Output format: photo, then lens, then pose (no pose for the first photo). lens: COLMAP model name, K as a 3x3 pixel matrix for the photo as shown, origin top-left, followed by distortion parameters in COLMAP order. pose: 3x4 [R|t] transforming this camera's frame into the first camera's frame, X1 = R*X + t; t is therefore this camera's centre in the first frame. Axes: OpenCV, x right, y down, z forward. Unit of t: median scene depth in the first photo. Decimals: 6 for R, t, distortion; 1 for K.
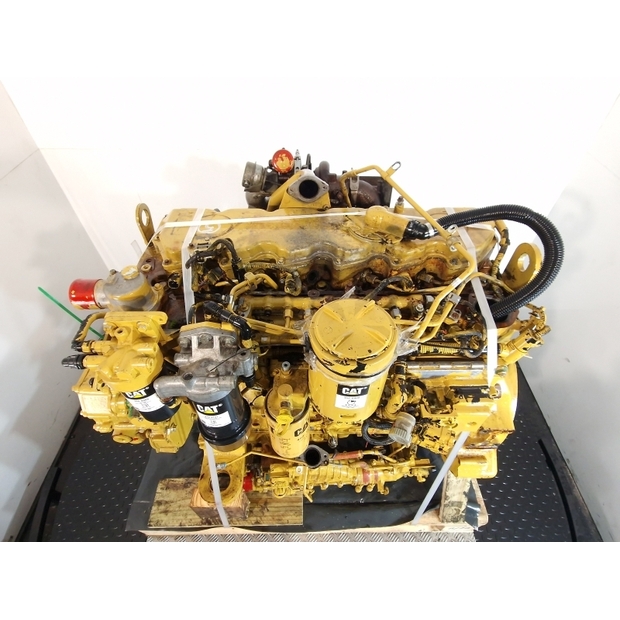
lens RADIAL K [[344.3, 0, 310.0], [0, 344.3, 310.0], [0, 0, 1]] dist [0.001665, 0.000300]
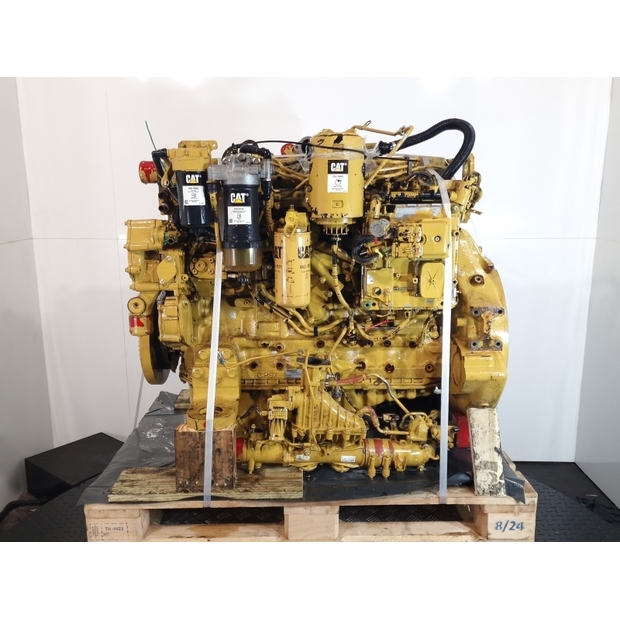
lens RADIAL K [[572.7, 0, 320.9], [0, 572.7, 309.1], [0, 0, 1]] dist [0.103391, -0.001242]
pose [[0.999933, -0.003733, 0.010916, 0.009785], [0.009503, 0.803007, -0.595894, 1.455721], [-0.006542, 0.595959, 0.802989, -0.449878]]
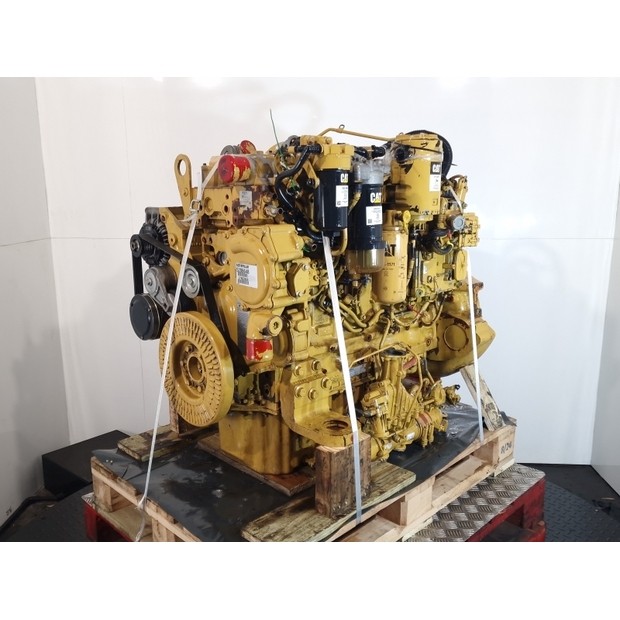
lens RADIAL K [[572.7, 0, 320.9], [0, 572.7, 309.1], [0, 0, 1]] dist [0.103391, -0.001242]
pose [[0.701334, -0.143042, 0.698334, -1.512606], [0.531377, 0.757919, -0.378414, 0.978266], [-0.475152, 0.636473, 0.607563, -0.019705]]
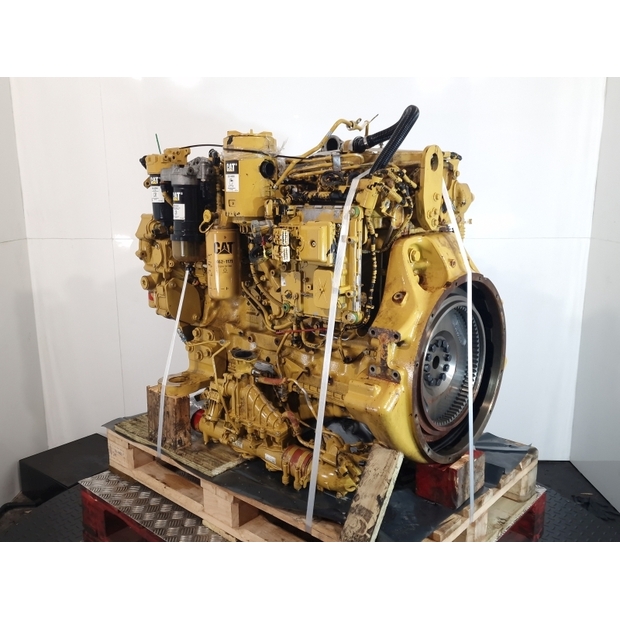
lens RADIAL K [[572.7, 0, 320.9], [0, 572.7, 309.1], [0, 0, 1]] dist [0.103391, -0.001242]
pose [[0.748982, 0.131178, -0.649476, 1.436504], [-0.494035, 0.763752, -0.415467, 1.044778], [0.441538, 0.632041, 0.636843, -0.072948]]
